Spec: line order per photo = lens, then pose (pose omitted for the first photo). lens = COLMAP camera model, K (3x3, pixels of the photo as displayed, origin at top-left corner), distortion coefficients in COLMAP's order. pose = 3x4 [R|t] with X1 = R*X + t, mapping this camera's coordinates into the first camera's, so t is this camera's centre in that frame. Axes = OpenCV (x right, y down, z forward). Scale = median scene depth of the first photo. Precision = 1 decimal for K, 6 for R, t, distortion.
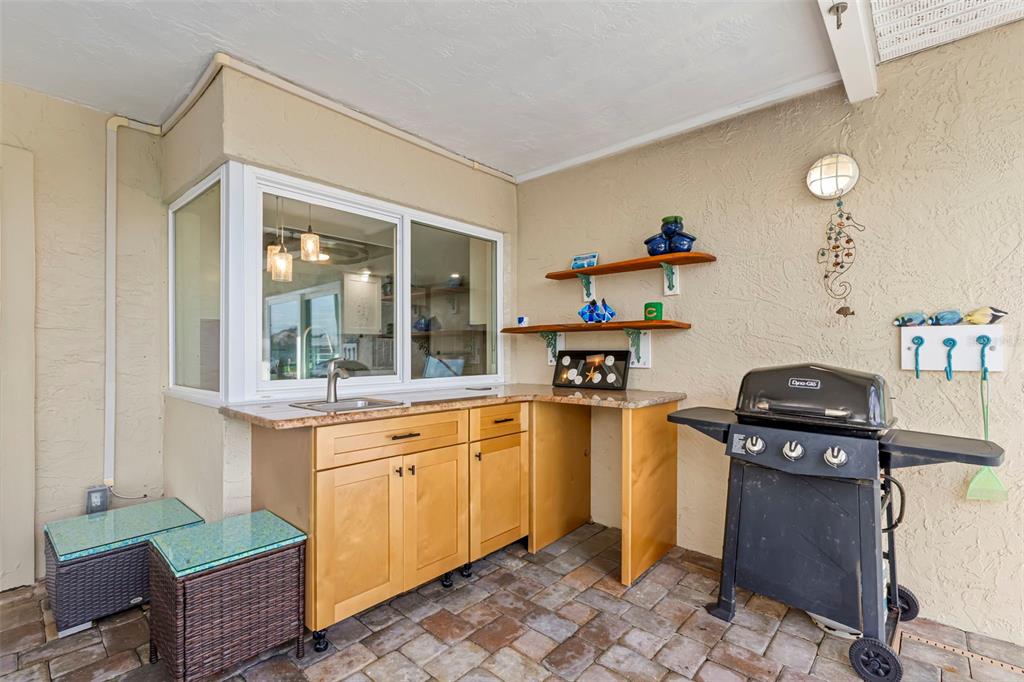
lens RADIAL K [[463.4, 0, 515.3], [0, 463.4, 347.1], [0, 0, 1]] dist [0.000519, -0.000185]
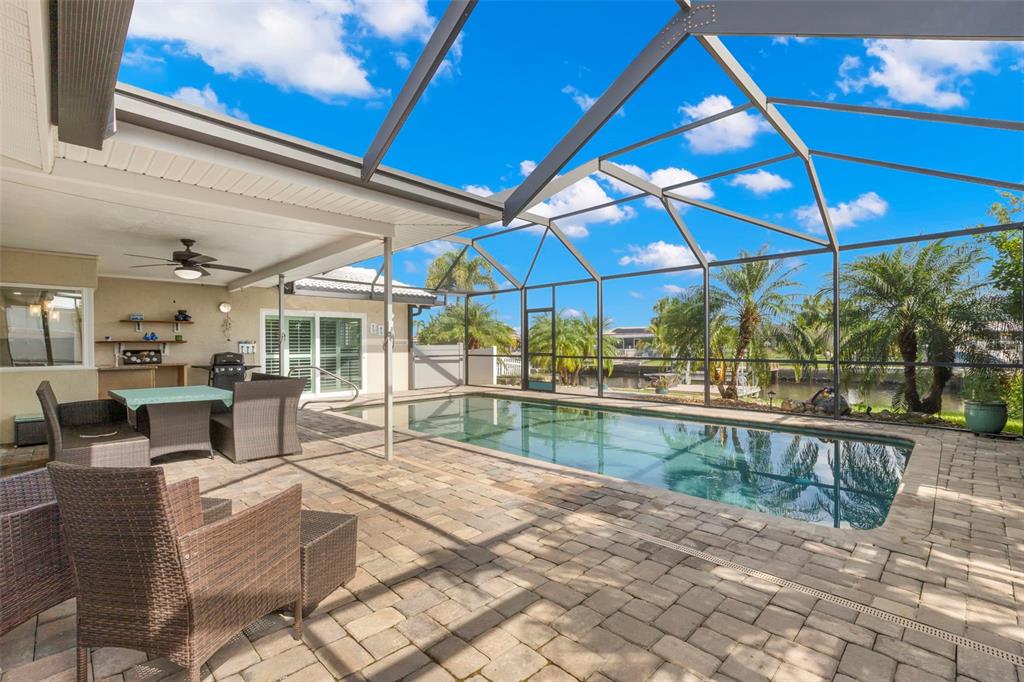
lens RADIAL K [[463.4, 0, 512.0], [0, 463.4, 355.2], [0, 0, 1]] dist [0.000519, -0.000185]
pose [[0.085984, -0.021391, 0.996067, -2.807712], [0.002711, 0.999771, 0.021237, -0.016436], [-0.996293, 0.000874, 0.086023, -1.670976]]
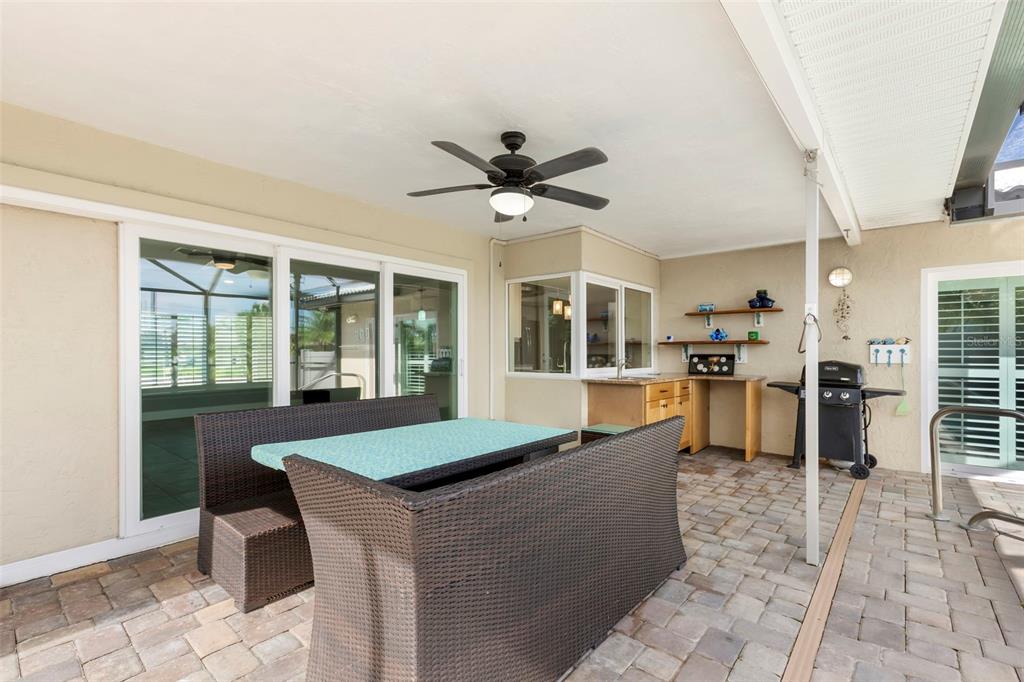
lens RADIAL K [[463.4, 0, 509.7], [0, 463.4, 348.9], [0, 0, 1]] dist [0.000519, -0.000185]
pose [[0.999683, 0.001607, 0.025108, -0.838227], [-0.001619, 0.999999, 0.000480, -0.017303], [-0.025108, -0.000520, 0.999685, -1.037125]]
